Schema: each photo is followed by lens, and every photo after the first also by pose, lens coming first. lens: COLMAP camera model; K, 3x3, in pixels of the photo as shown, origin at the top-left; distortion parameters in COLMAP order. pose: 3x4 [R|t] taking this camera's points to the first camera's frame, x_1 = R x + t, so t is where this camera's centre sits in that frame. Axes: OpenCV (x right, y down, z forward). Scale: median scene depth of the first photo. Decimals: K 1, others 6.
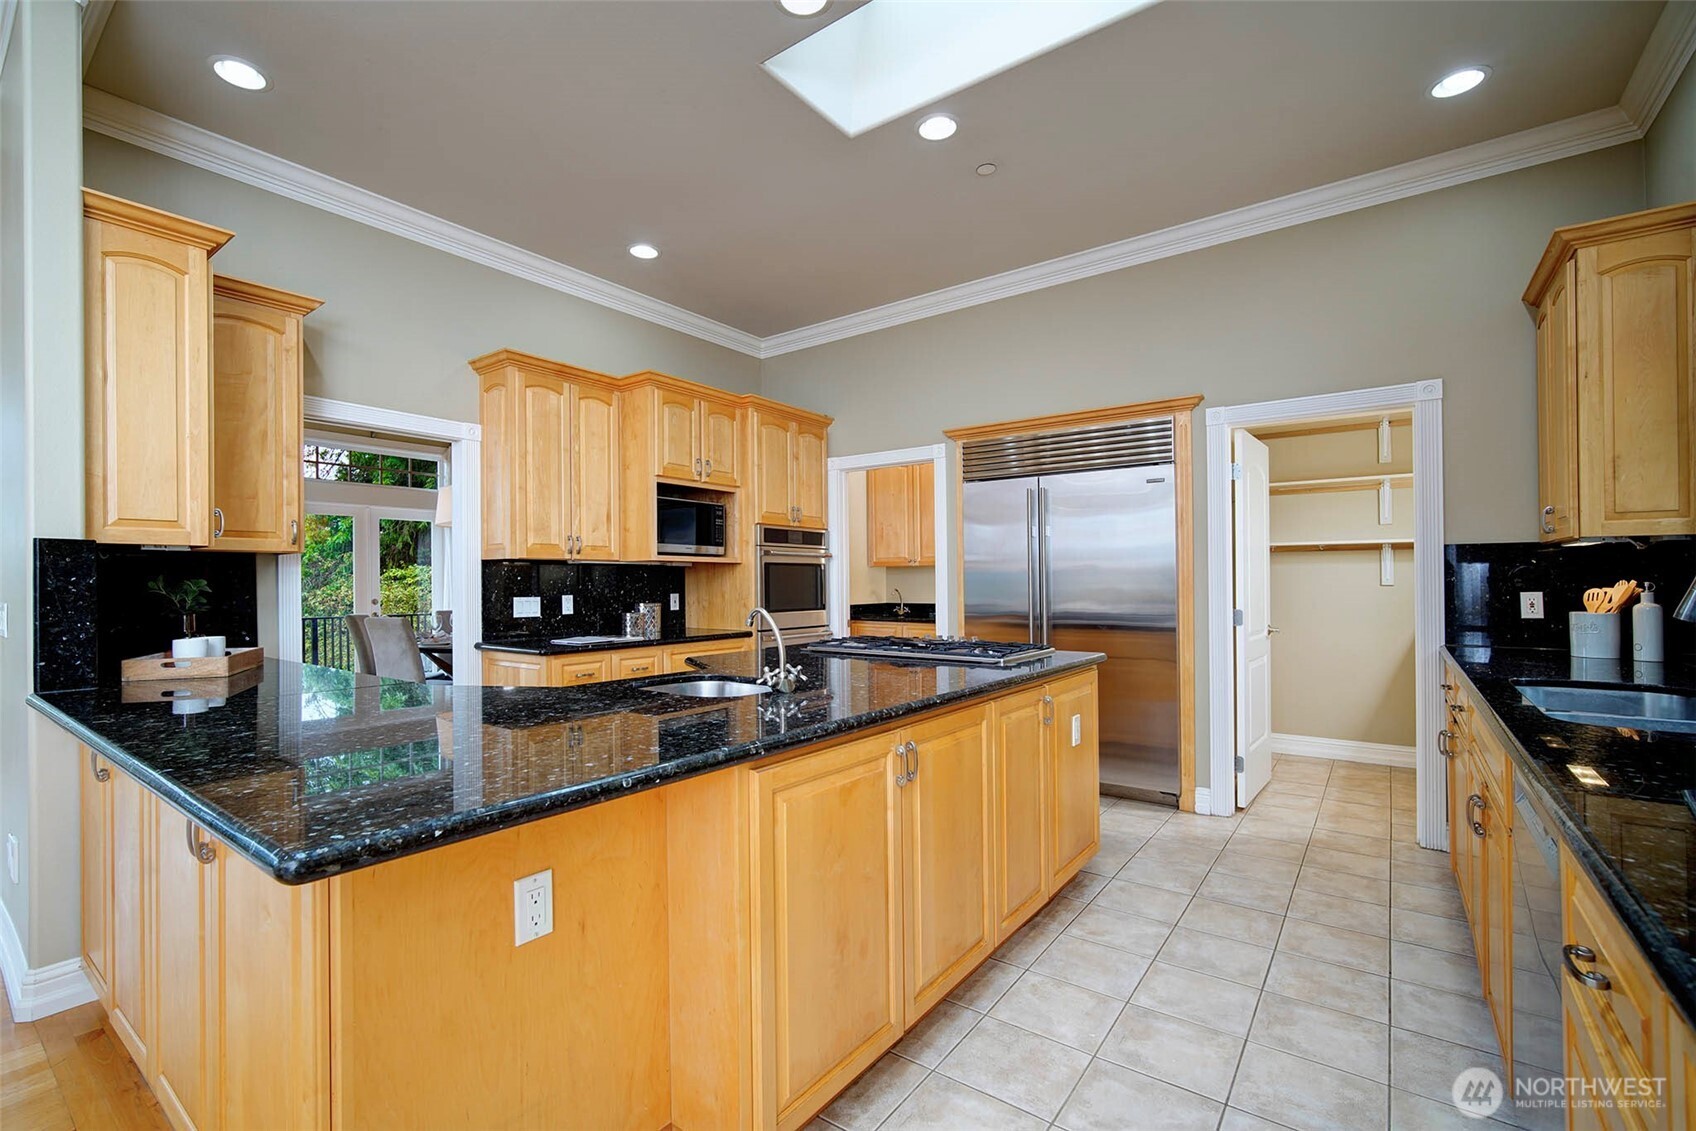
lens RADIAL K [[737.2, 0, 849.0], [0, 737.2, 575.2], [0, 0, 1]] dist [0.000505, 0.000043]
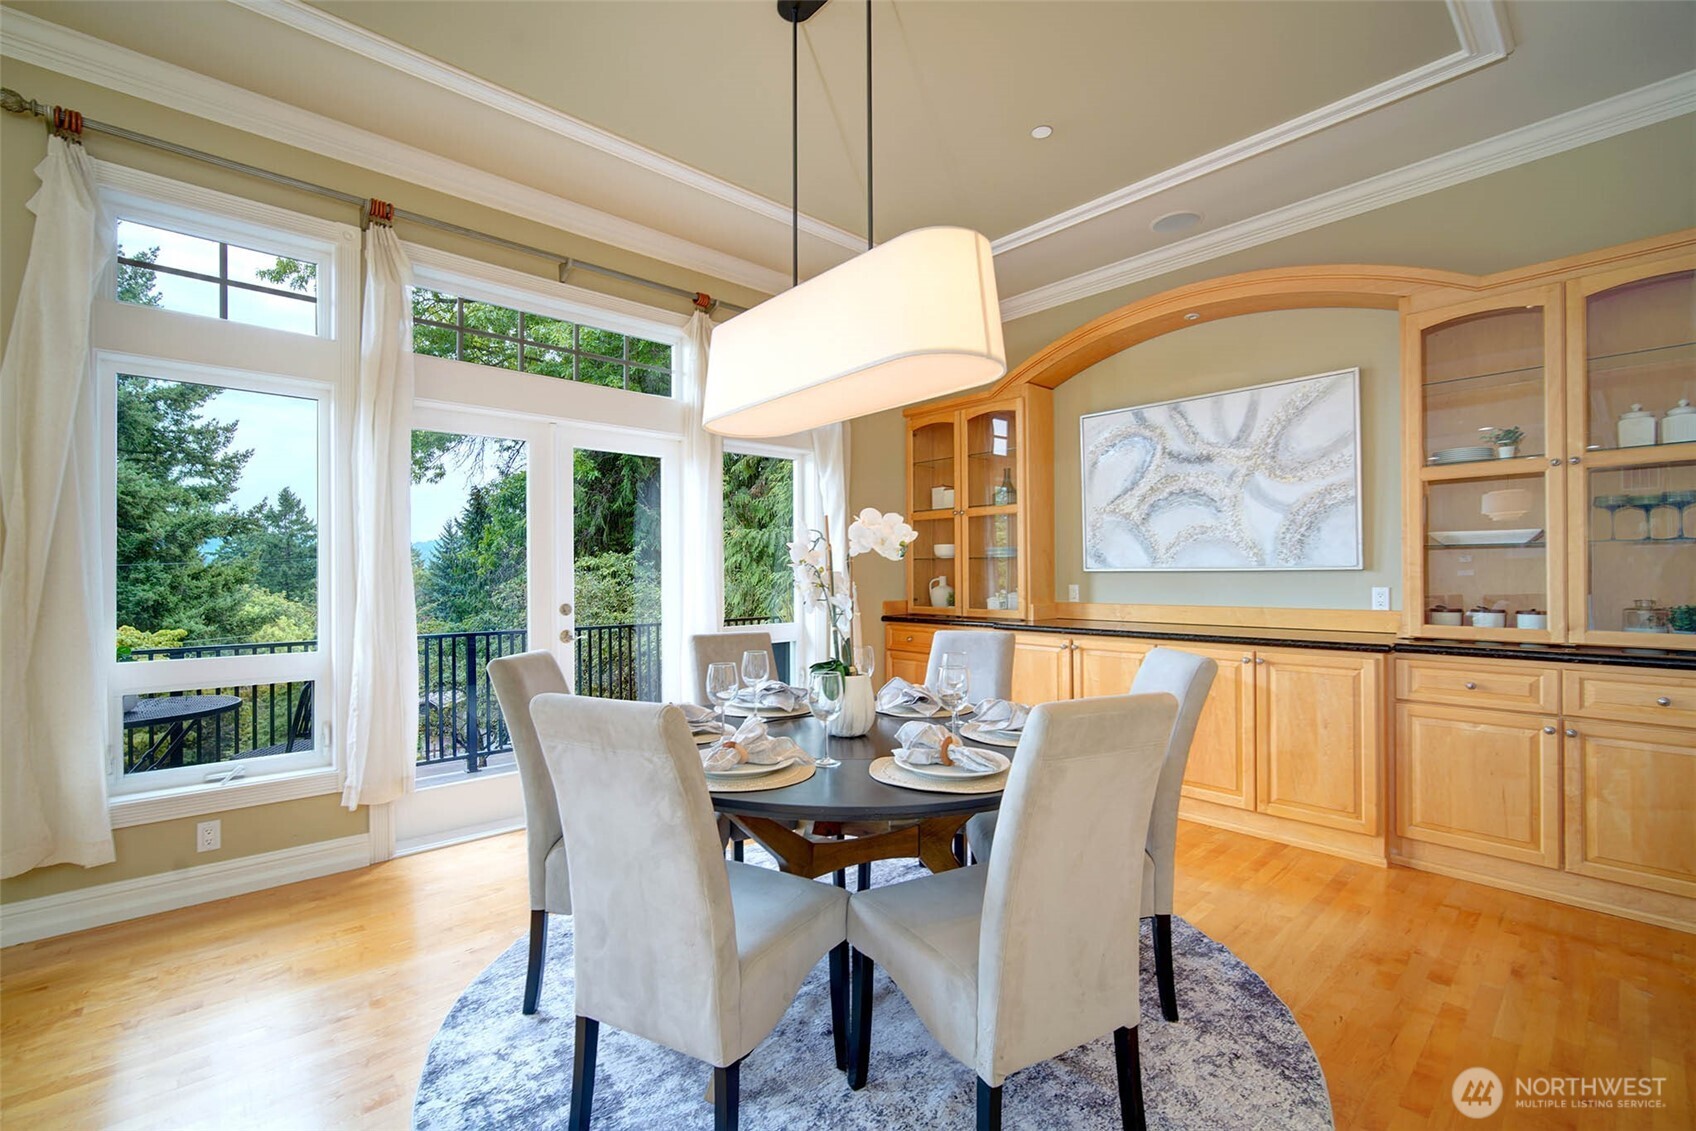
lens RADIAL K [[737.2, 0, 849.2], [0, 737.2, 568.2], [0, 0, 1]] dist [0.000505, 0.000043]
pose [[0.978776, -0.006204, -0.204841, -0.330678], [0.007420, 0.999959, 0.005170, 0.005065], [0.204801, -0.006580, 0.978782, 0.515132]]
